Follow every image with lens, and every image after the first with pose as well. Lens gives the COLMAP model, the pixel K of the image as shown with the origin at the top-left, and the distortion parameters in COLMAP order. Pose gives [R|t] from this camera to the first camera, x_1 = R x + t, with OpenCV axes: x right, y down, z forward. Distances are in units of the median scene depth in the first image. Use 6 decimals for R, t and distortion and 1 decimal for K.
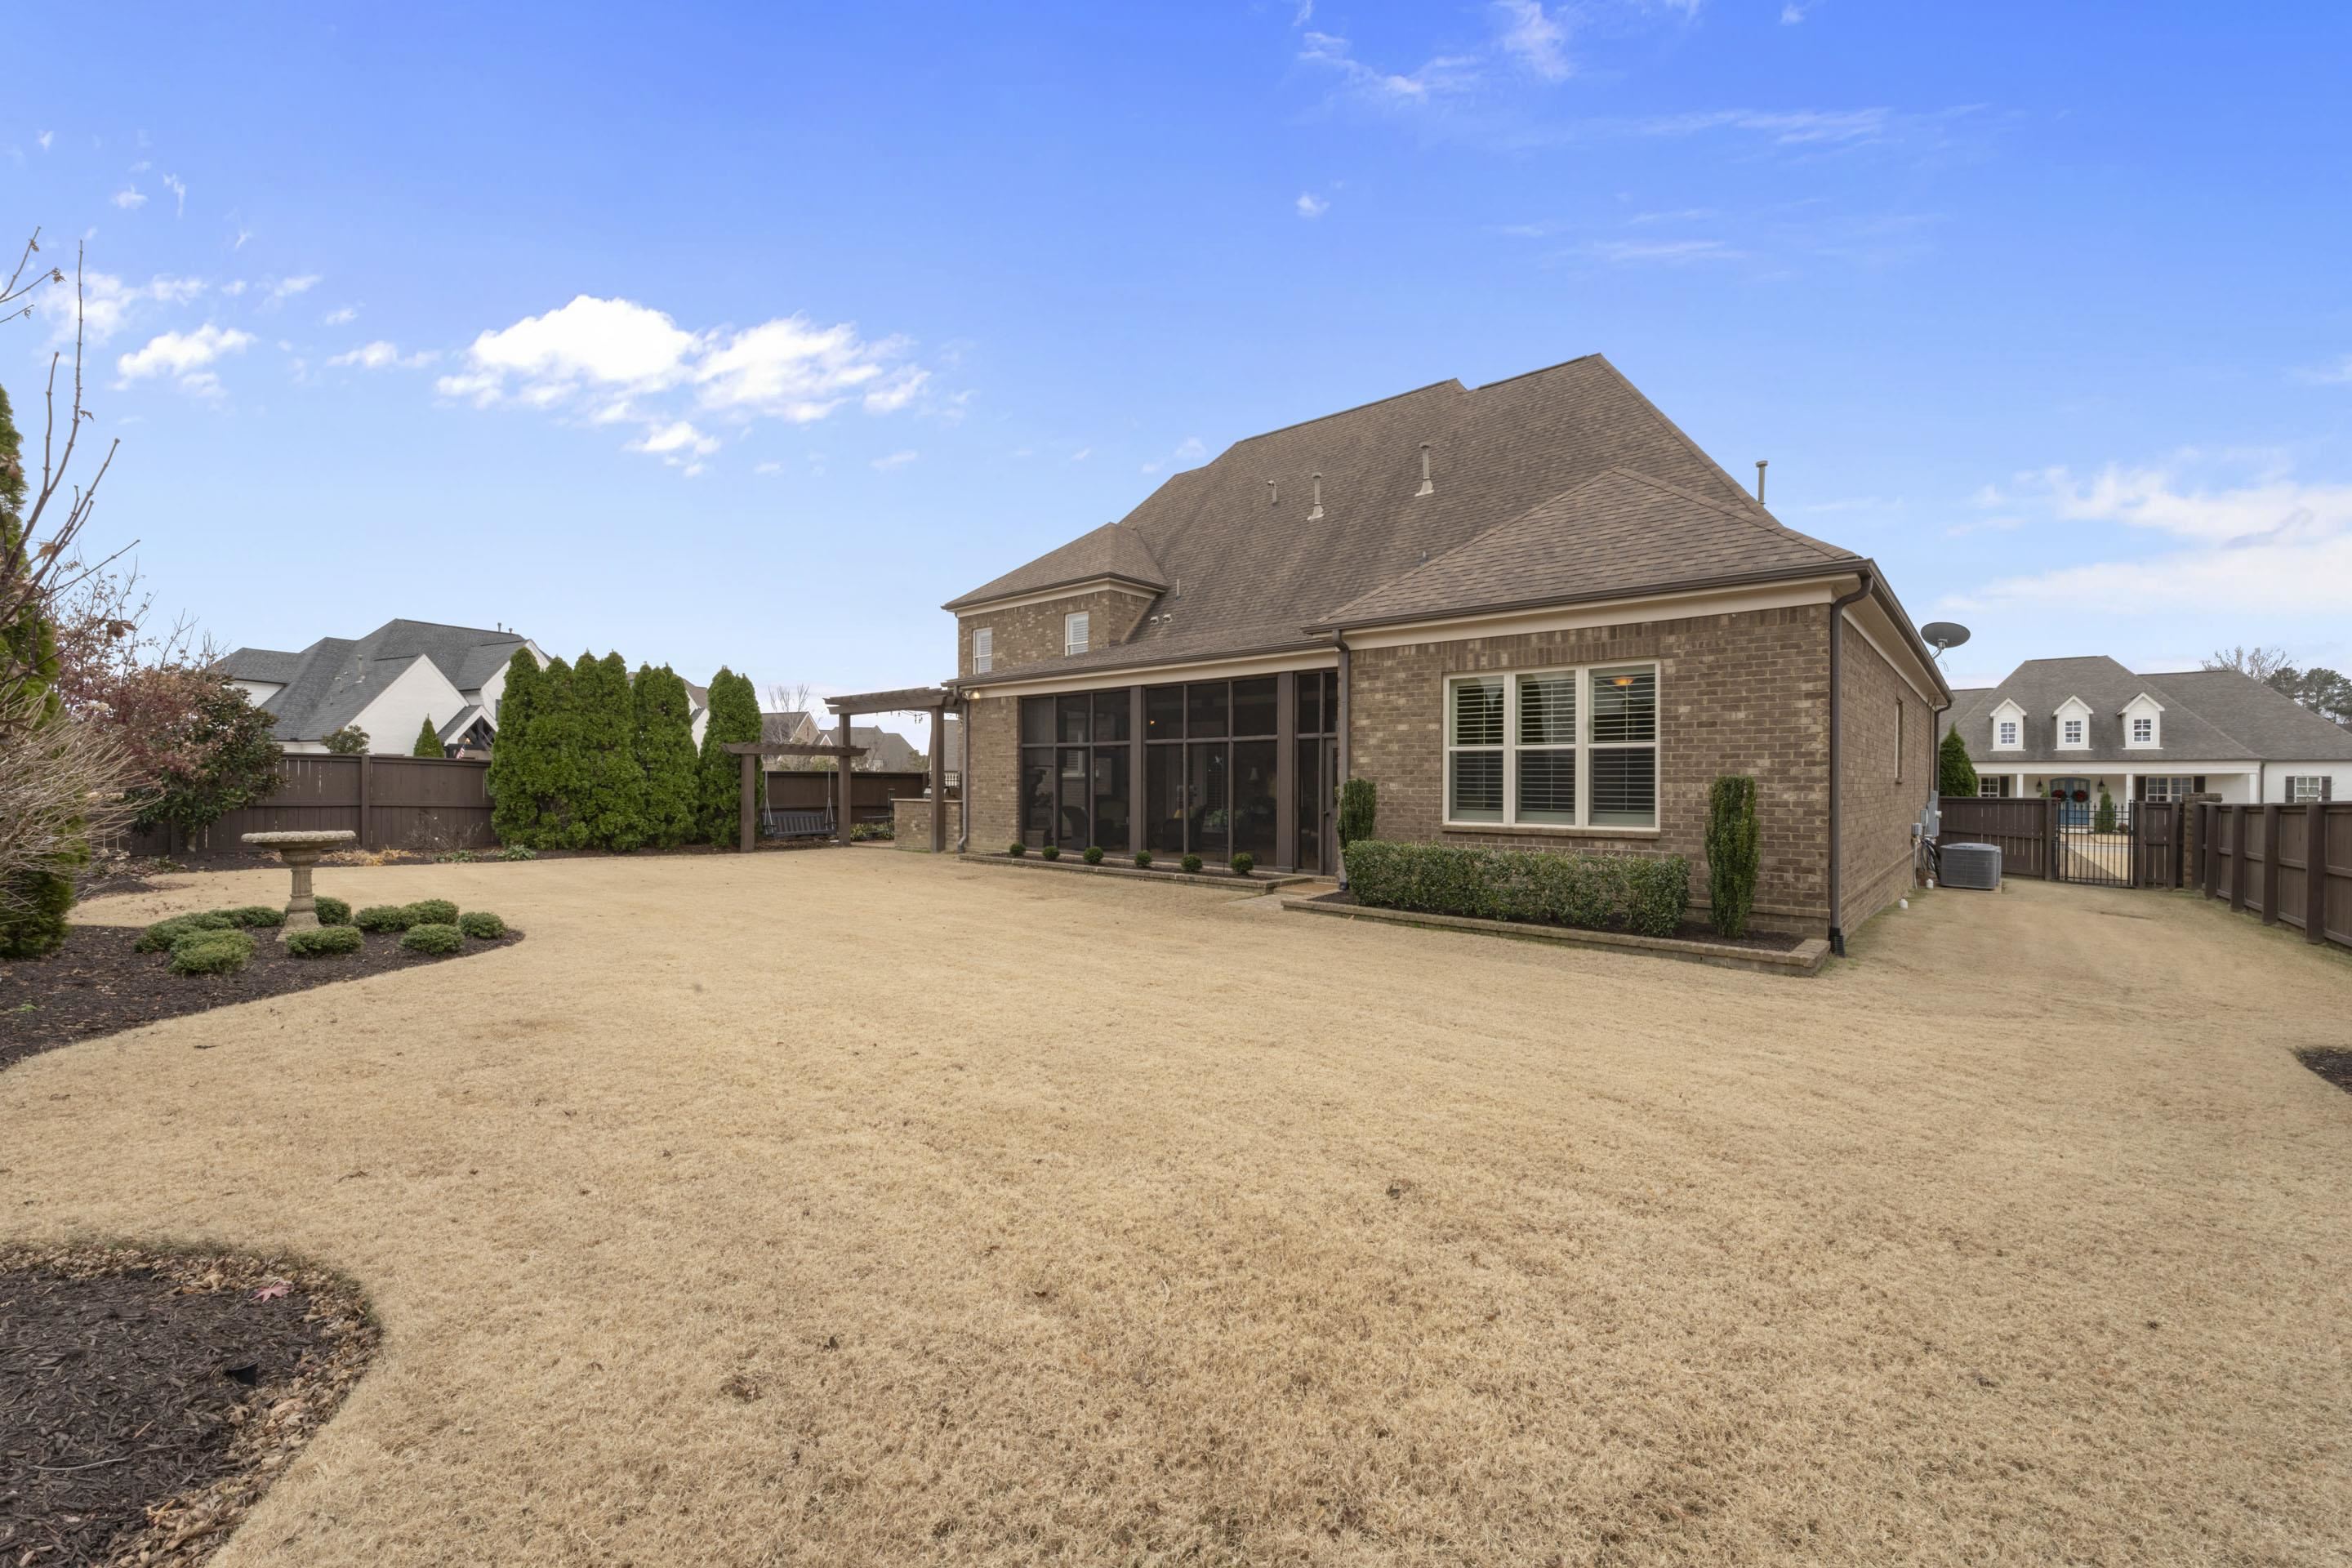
lens RADIAL K [[969.6, 0, 1163.5], [0, 969.6, 789.0], [0, 0, 1]] dist [-0.000724, -0.000099]
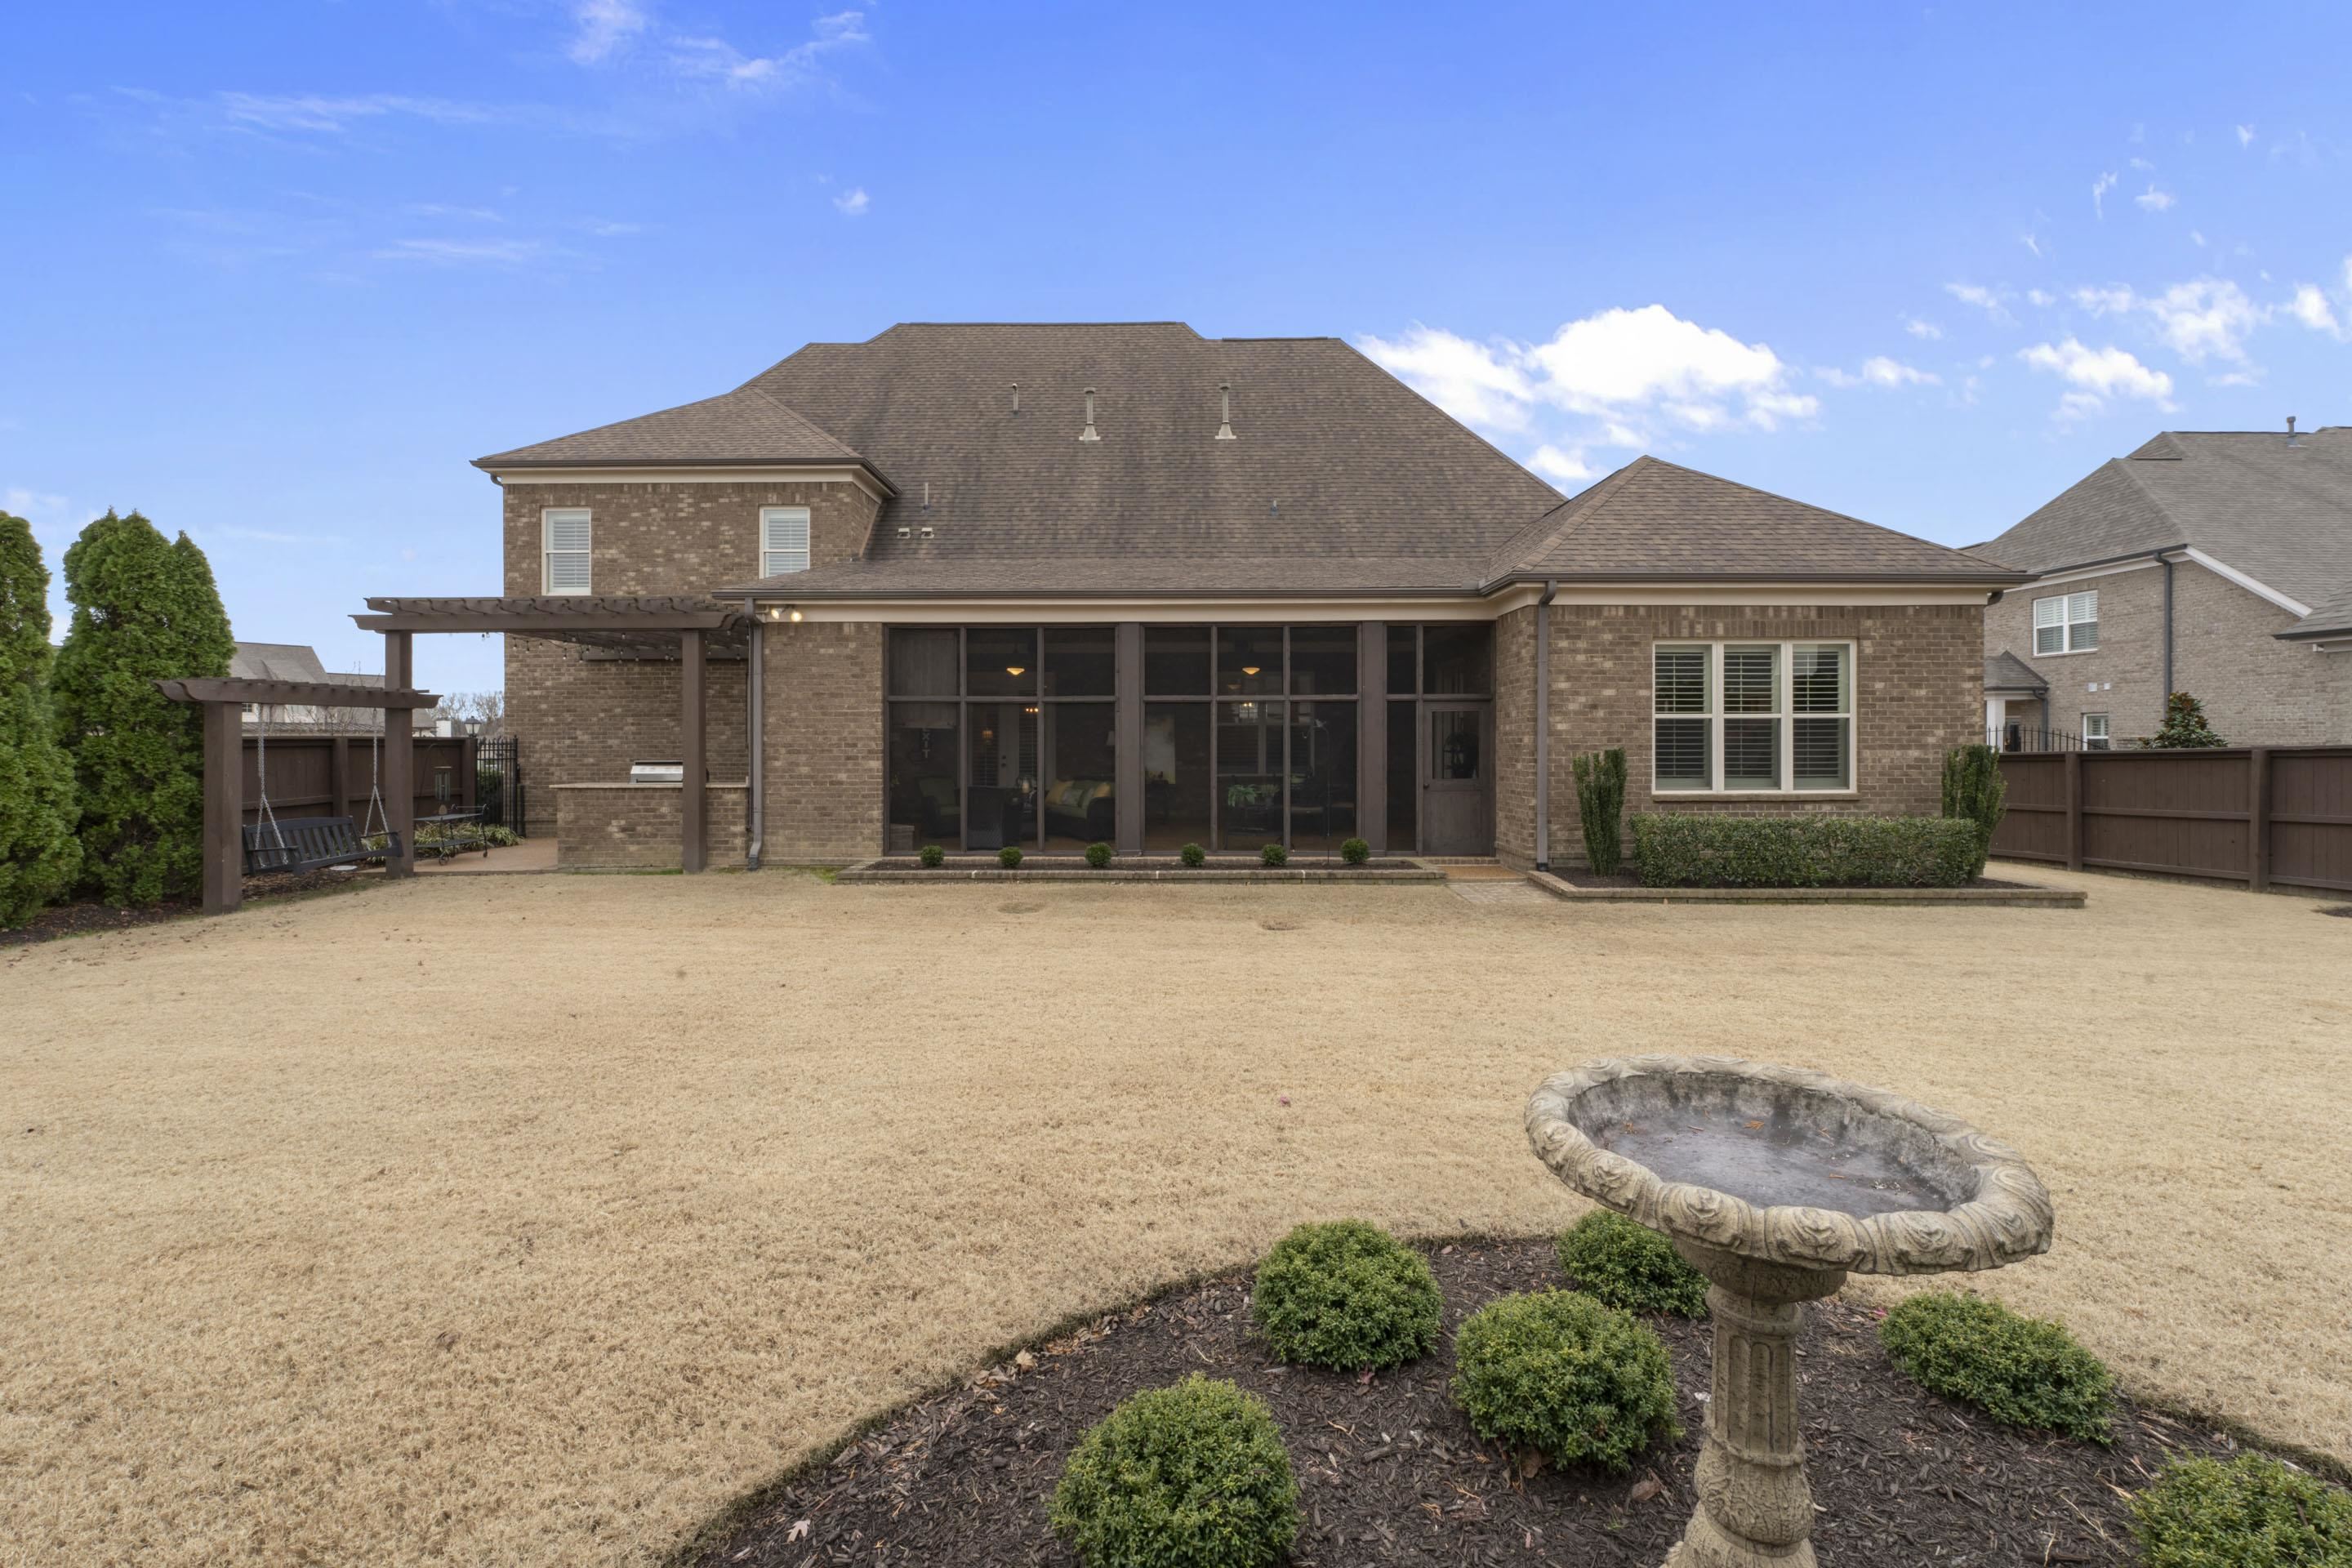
lens RADIAL K [[978.6, 0, 1181.3], [0, 978.6, 745.6], [0, 0, 1]] dist [-0.004250, -0.000191]
pose [[0.739765, -0.009513, 0.672798, -0.690668], [0.010754, 0.999939, 0.002314, -0.018641], [-0.672780, 0.005524, 0.739822, 0.573922]]
